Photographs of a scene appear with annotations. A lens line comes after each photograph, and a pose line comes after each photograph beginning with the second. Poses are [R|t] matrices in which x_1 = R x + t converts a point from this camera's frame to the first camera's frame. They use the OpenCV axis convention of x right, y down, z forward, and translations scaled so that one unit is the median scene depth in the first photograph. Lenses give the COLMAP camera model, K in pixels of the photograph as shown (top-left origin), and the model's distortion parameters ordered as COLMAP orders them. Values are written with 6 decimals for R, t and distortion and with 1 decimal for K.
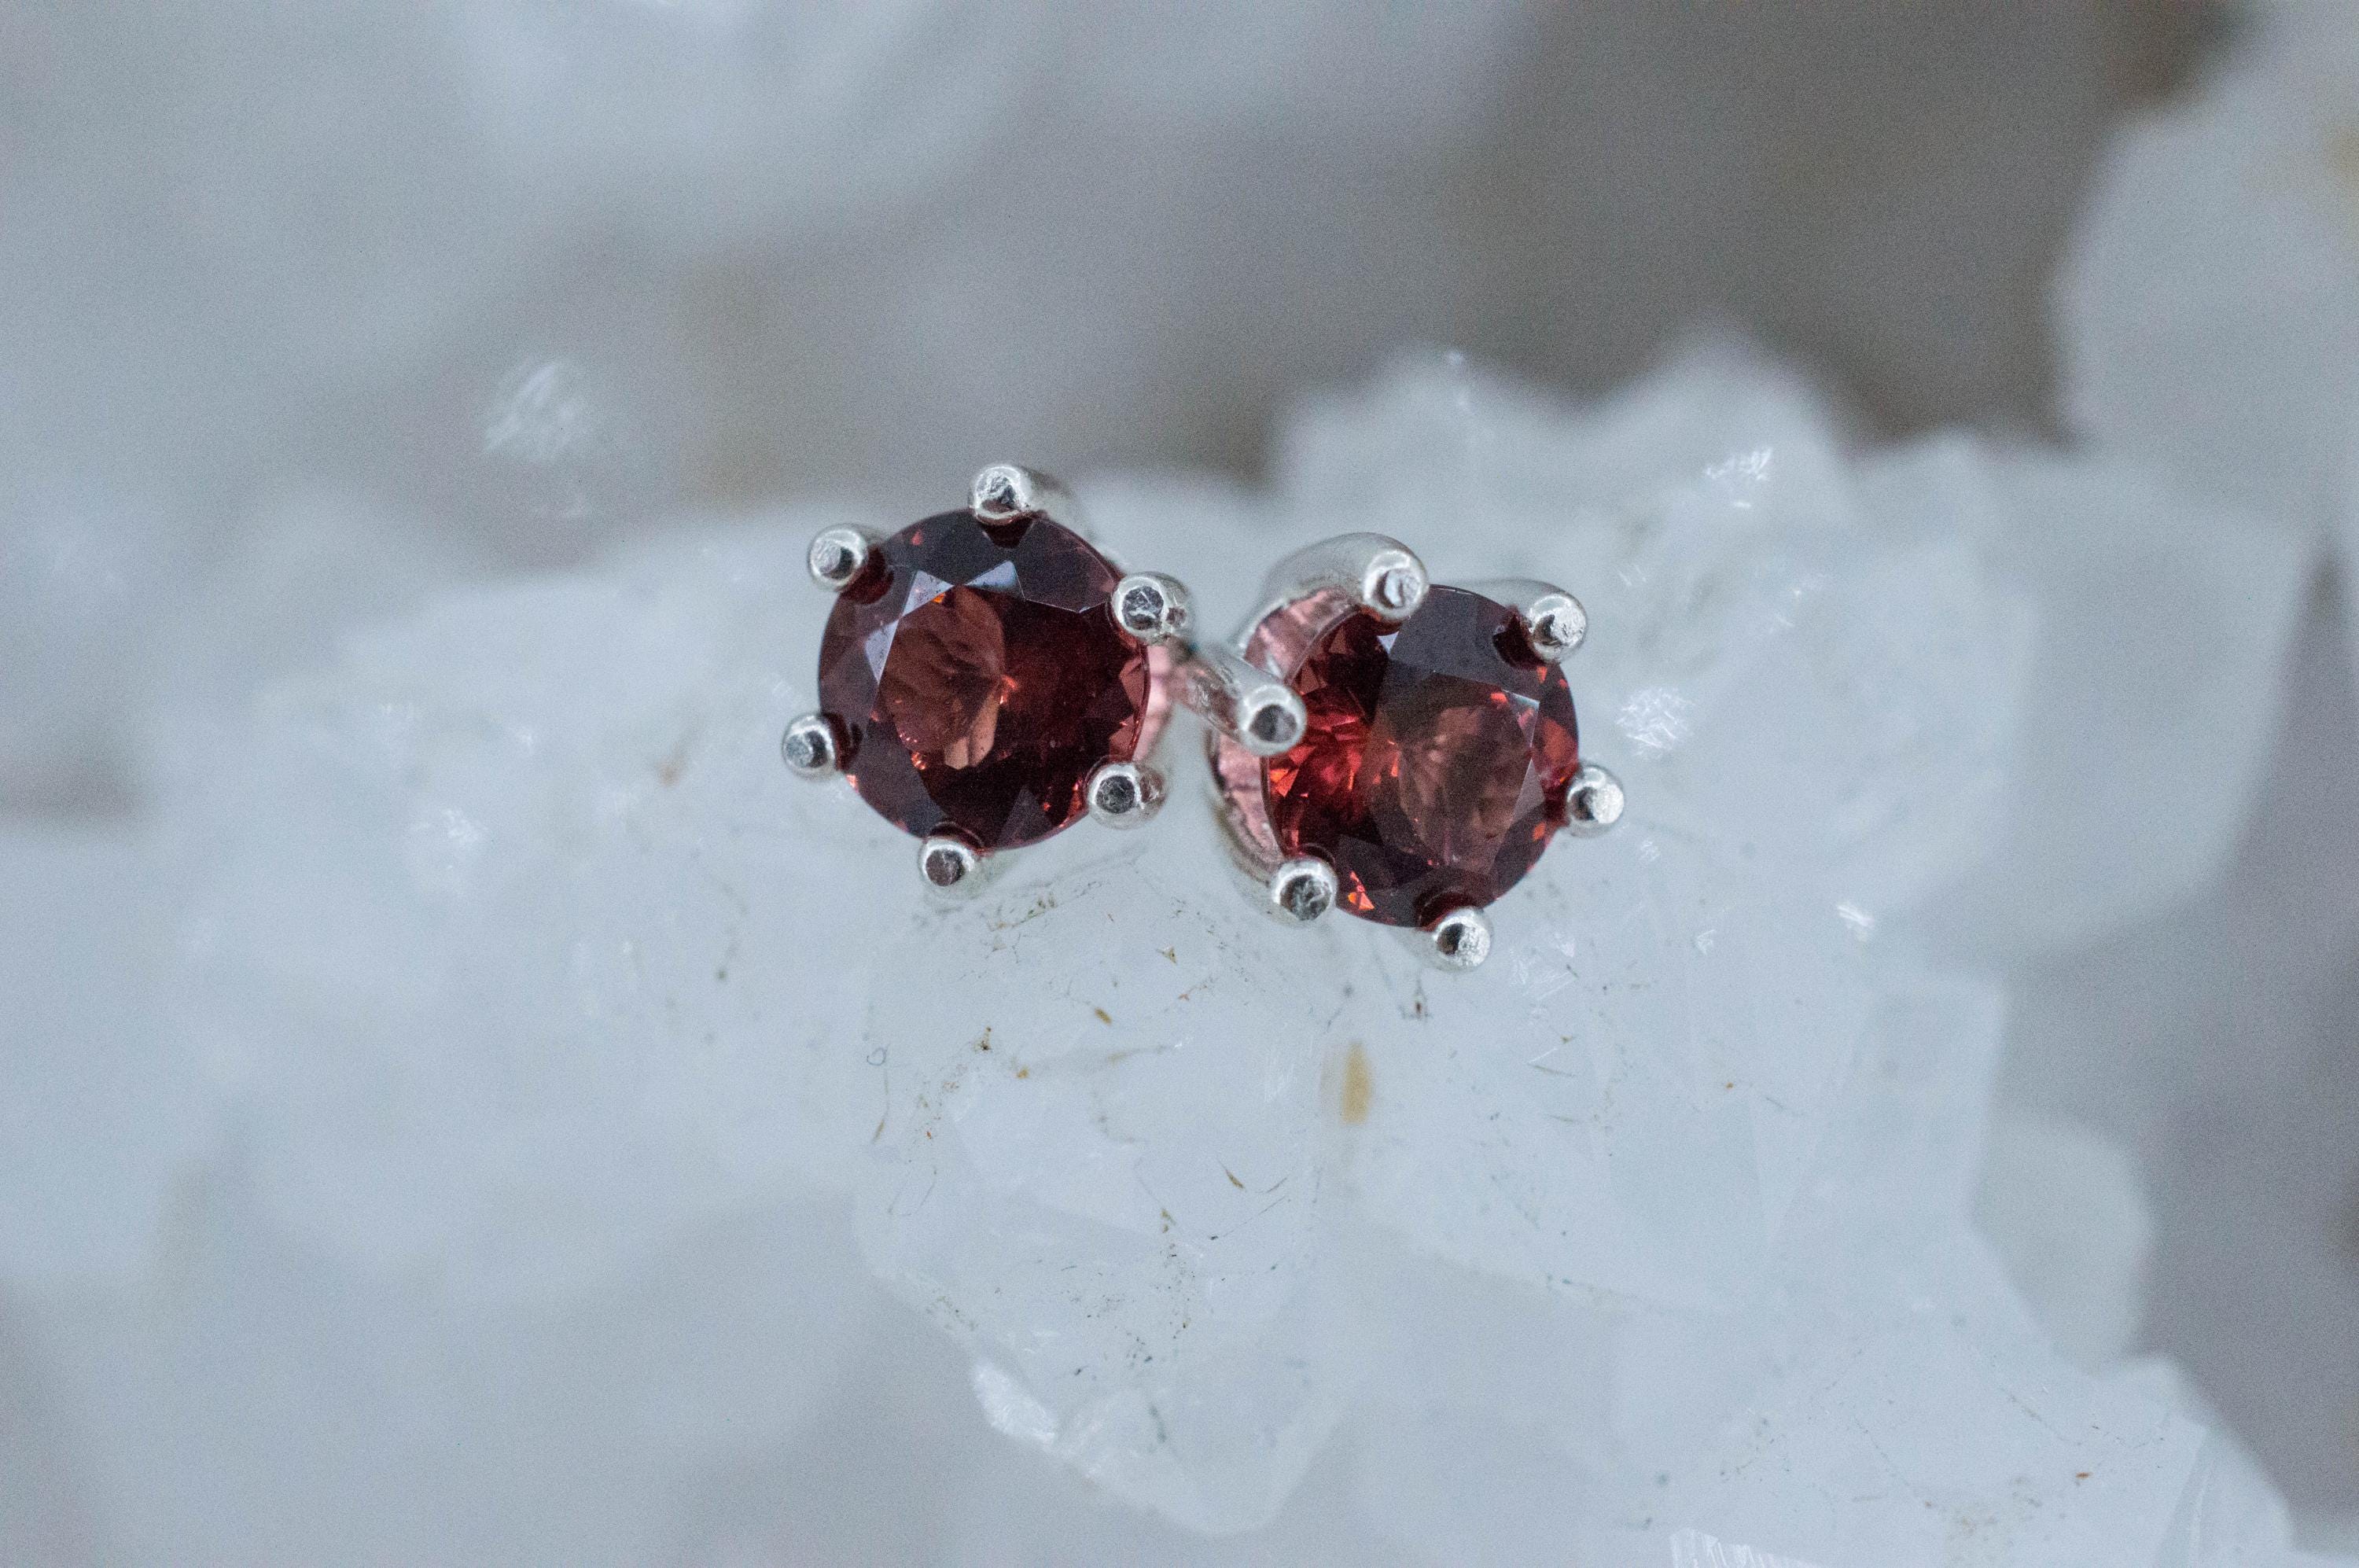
lens RADIAL K [[5838.5, 0, 1179.5], [0, 5838.5, 784.0], [0, 0, 1]] dist [0.138261, -0.448548]
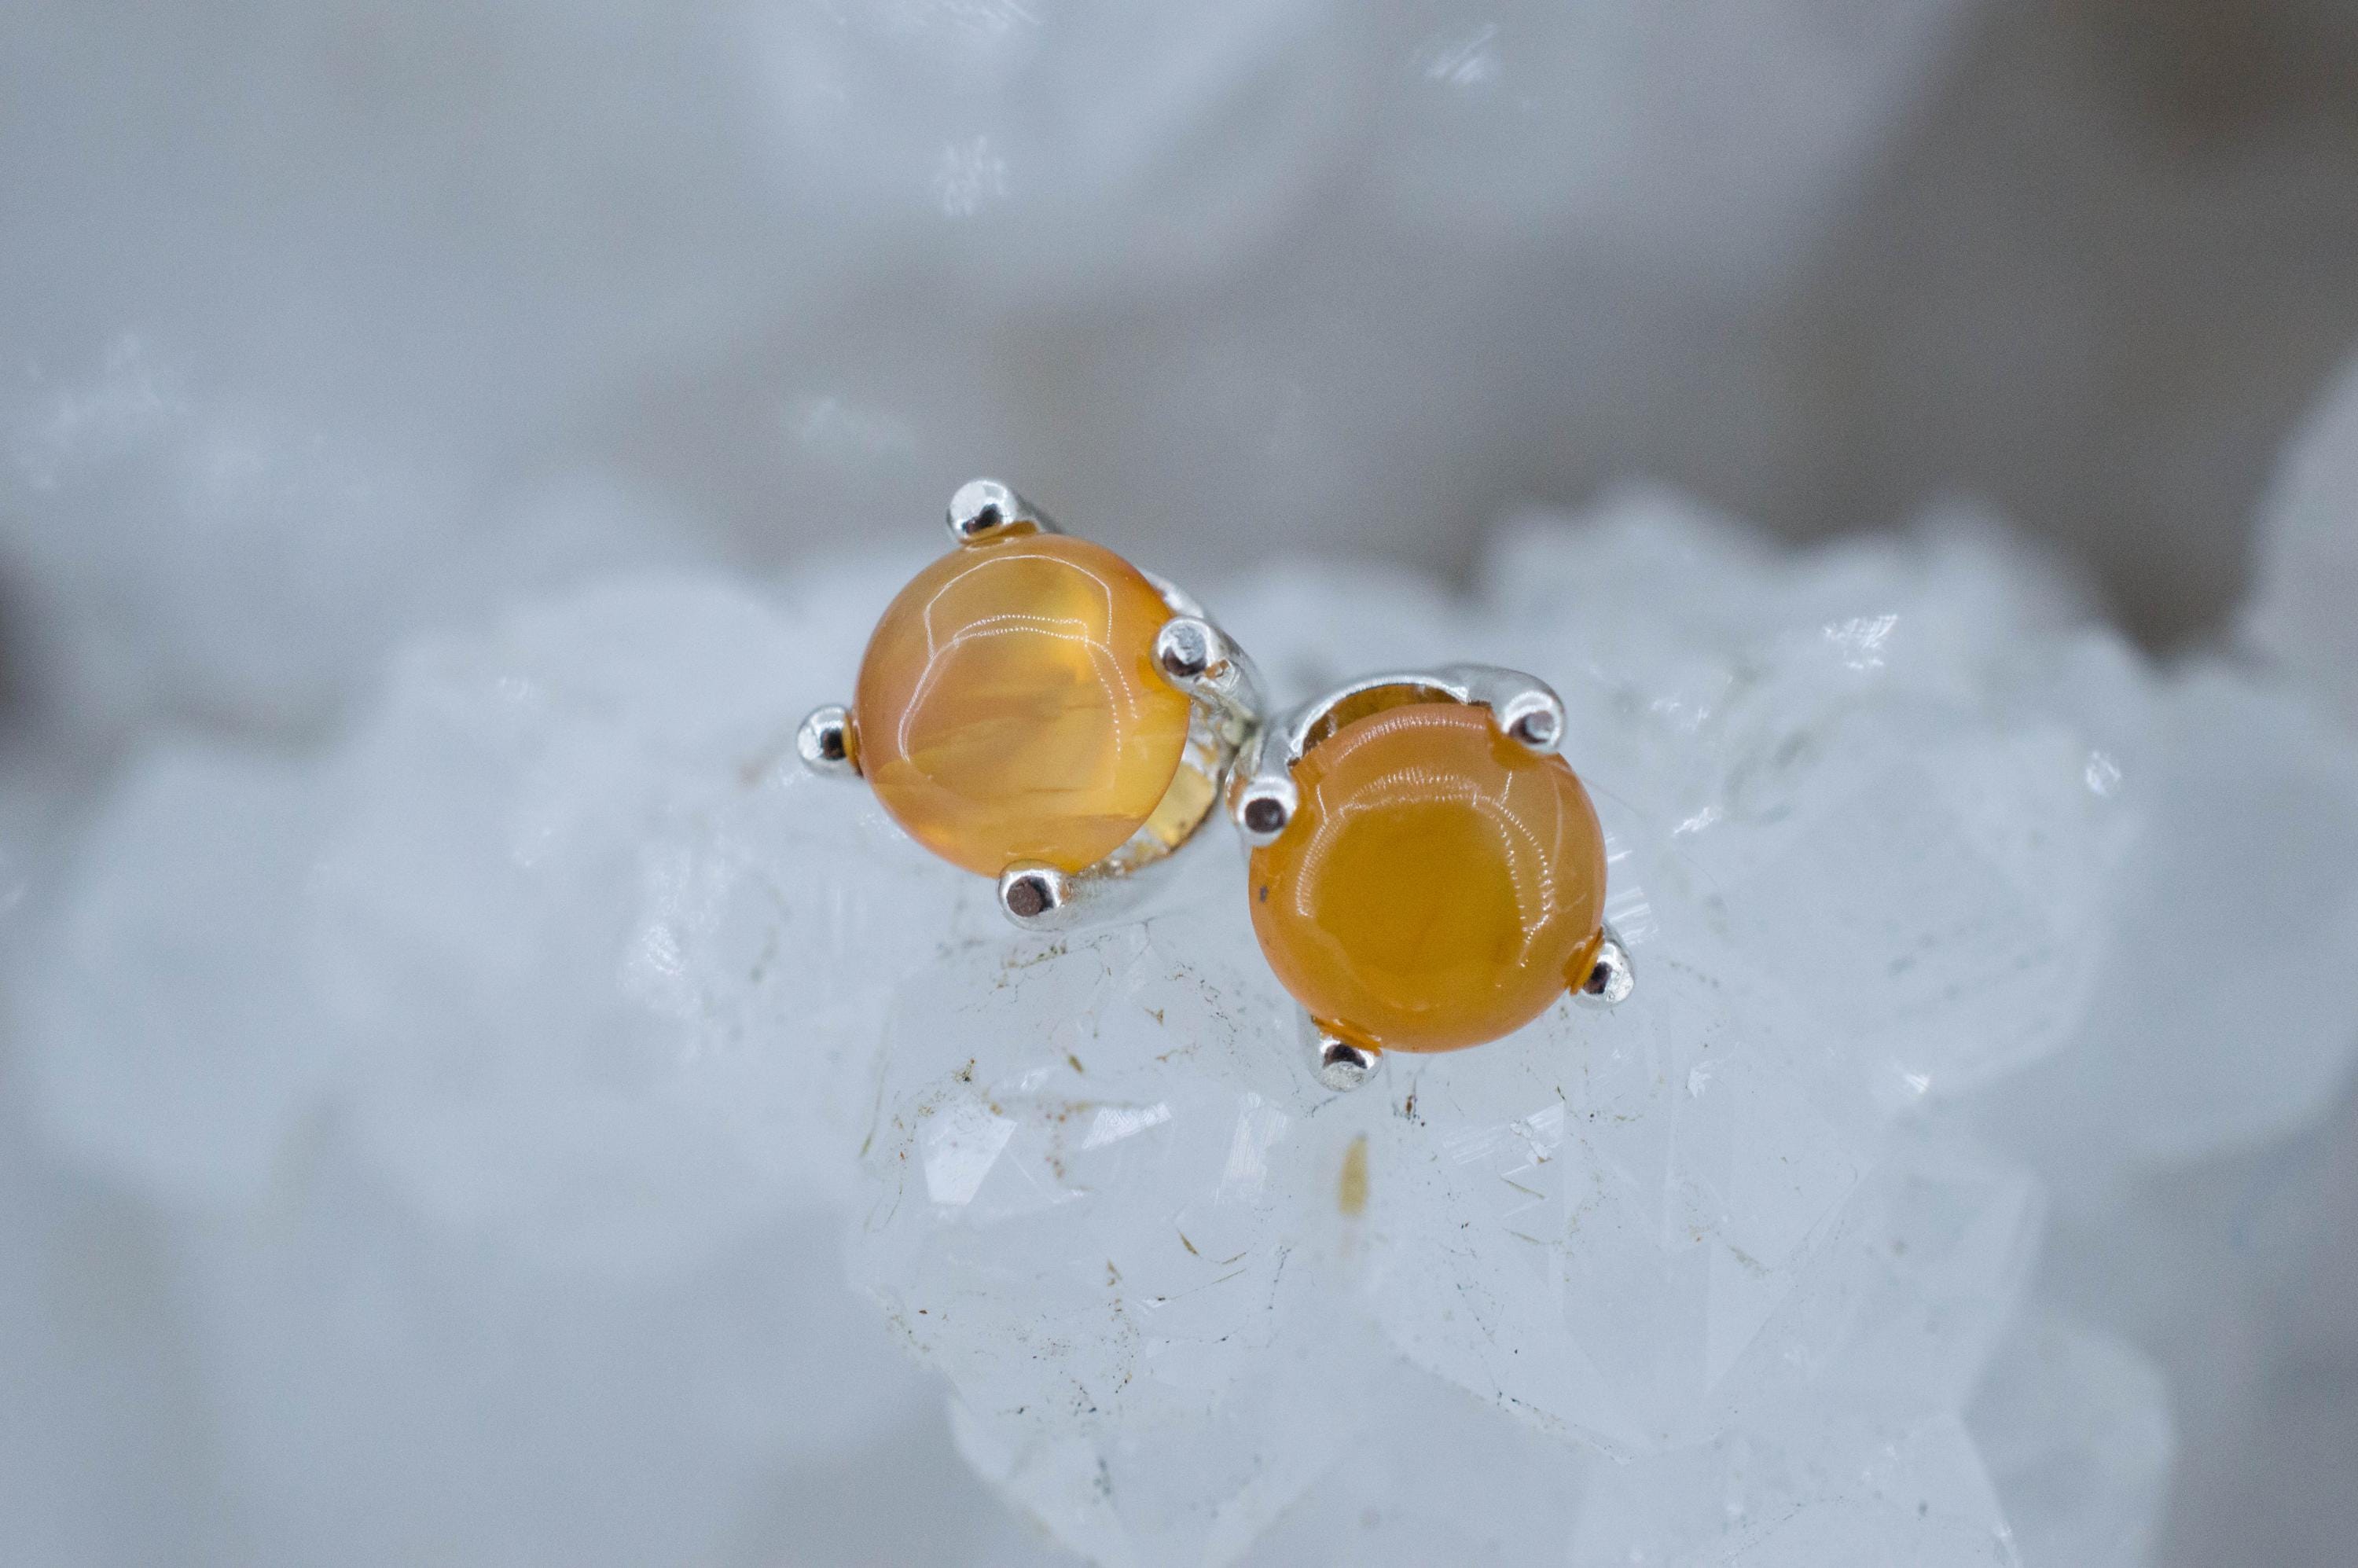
lens RADIAL K [[5835.8, 0, 1179.0], [0, 5835.8, 784.0], [0, 0, 1]] dist [0.138261, -0.448548]
pose [[0.979932, 0.144624, -0.137174, 0.132732], [-0.147503, 0.989000, -0.011009, 0.000031], [0.134073, 0.031022, 0.990486, -0.005354]]
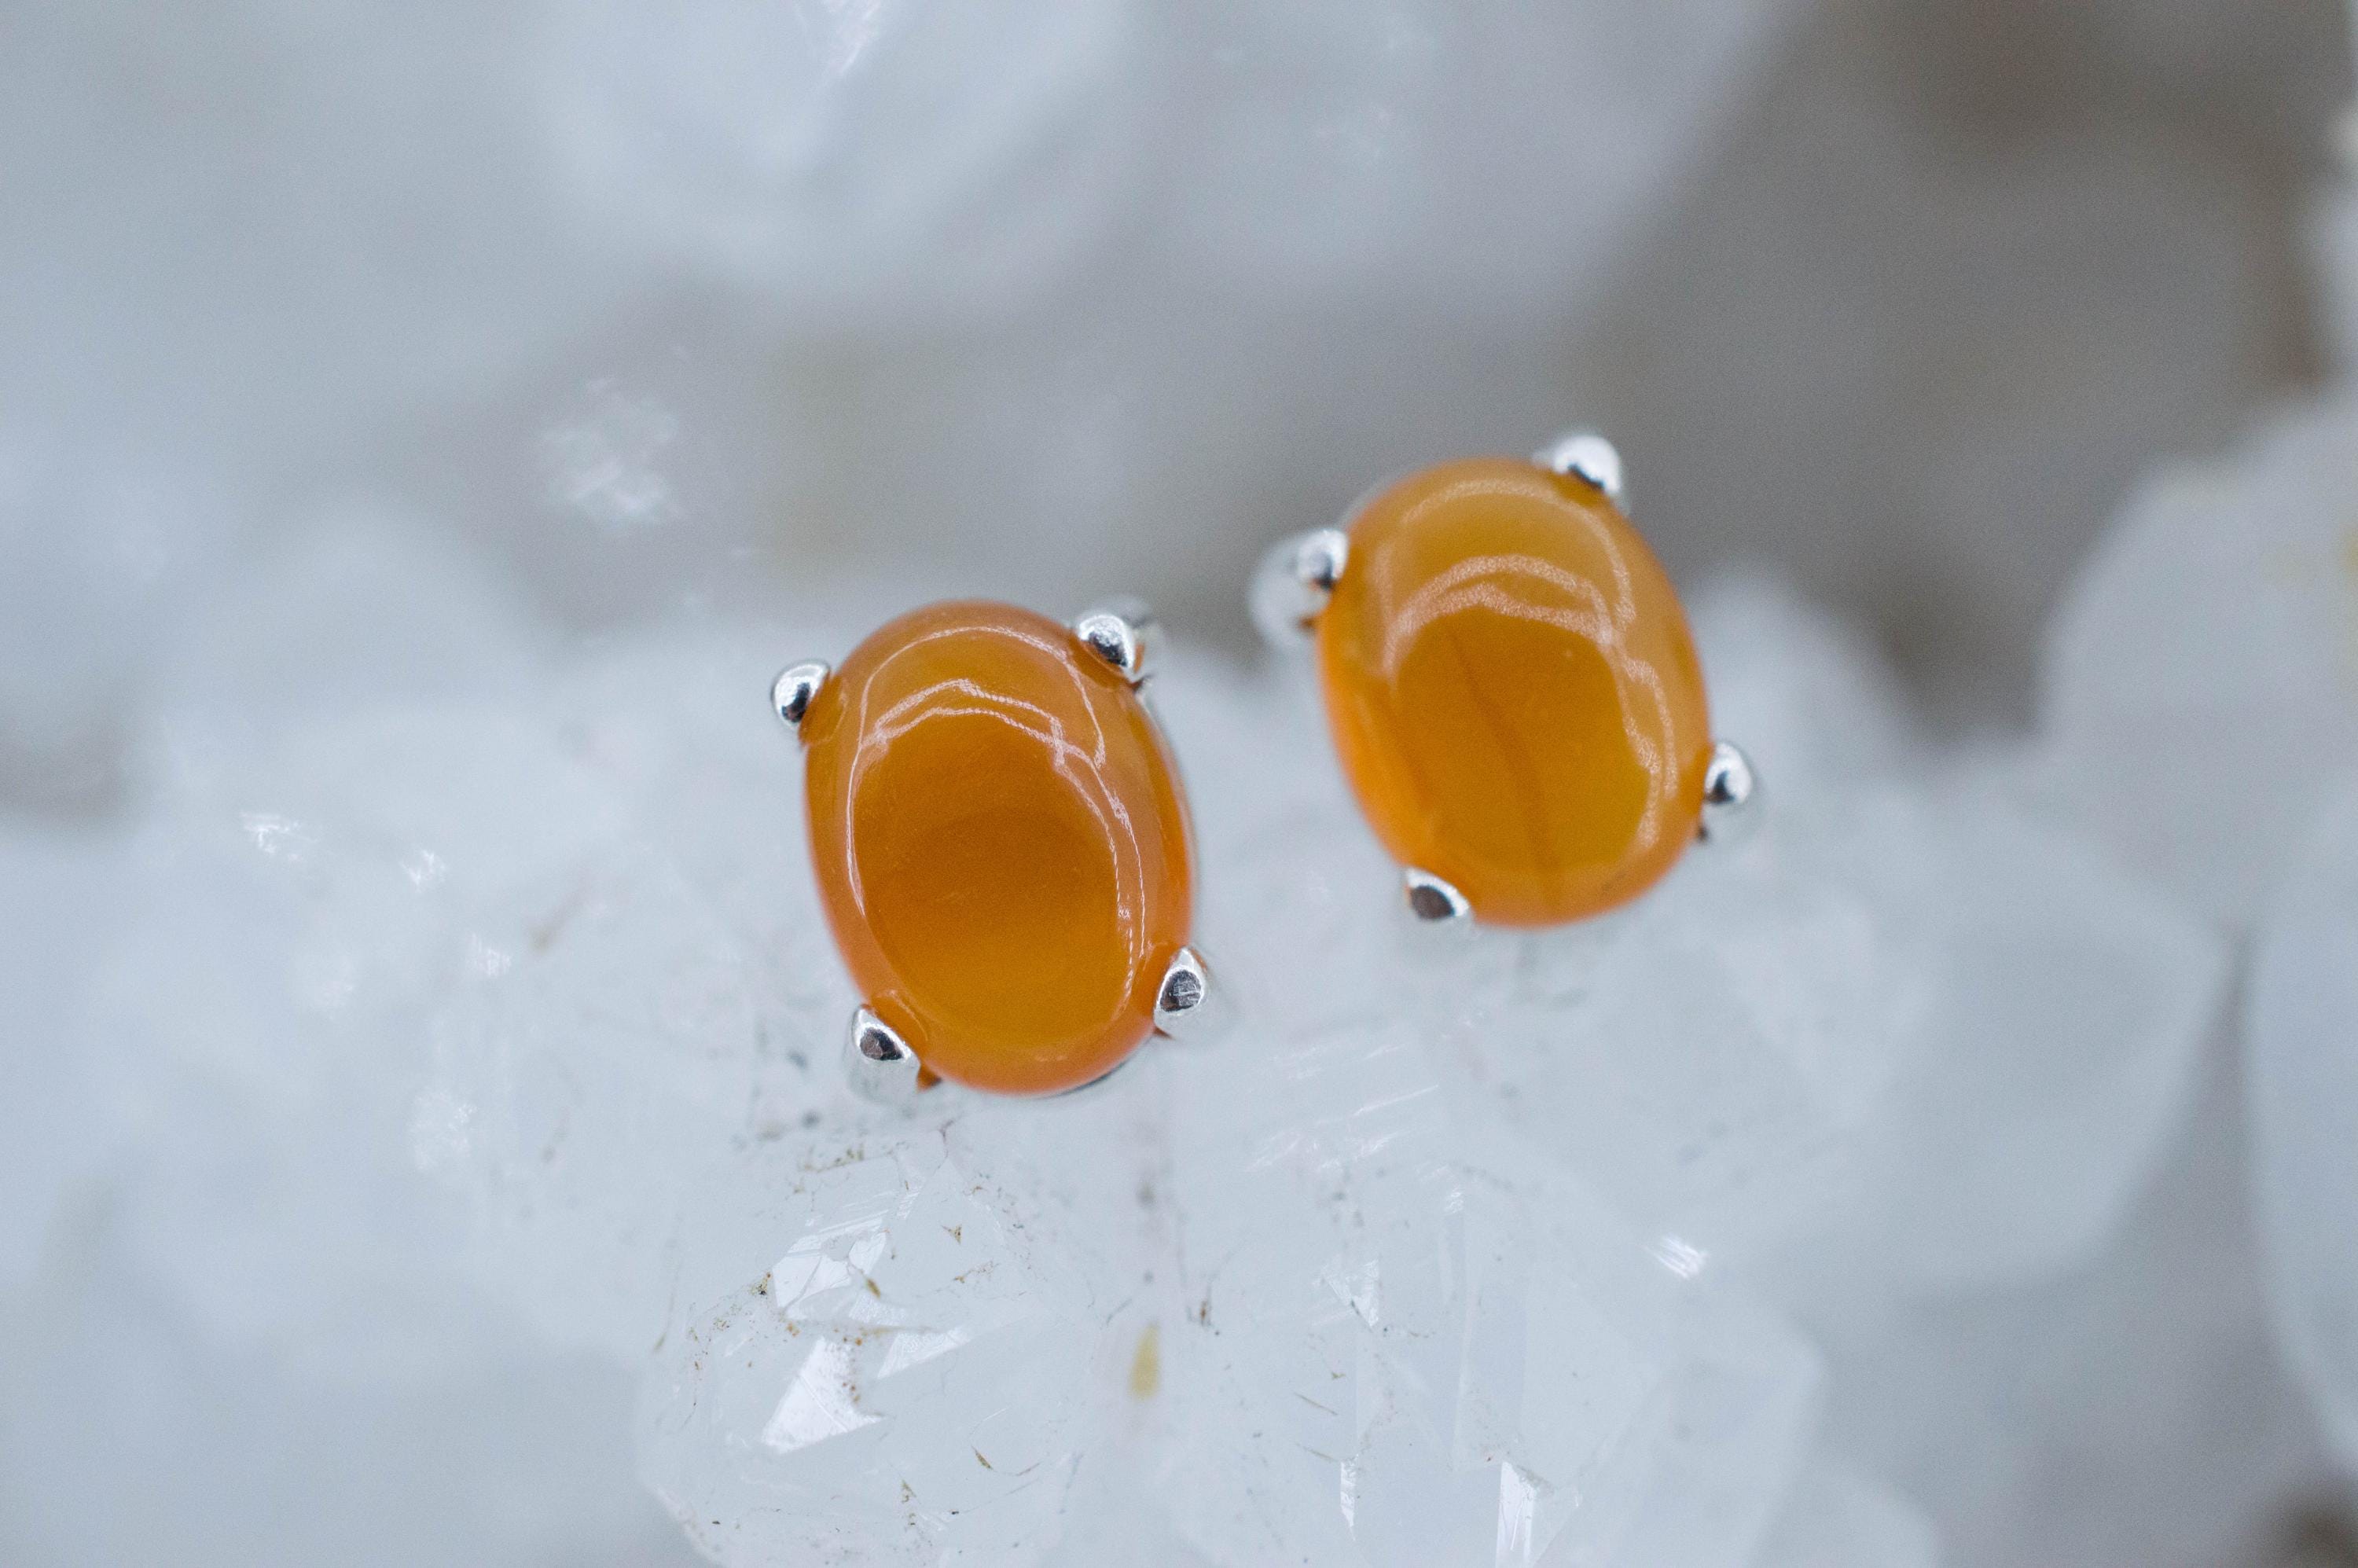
lens RADIAL K [[5835.8, 0, 1179.0], [0, 5835.8, 784.0], [0, 0, 1]] dist [0.138261, -0.448548]
pose [[0.982962, 0.167640, -0.075378, 0.098029], [-0.162950, 0.984516, 0.064623, -0.117313], [0.085044, -0.051239, 0.995059, -0.002269]]
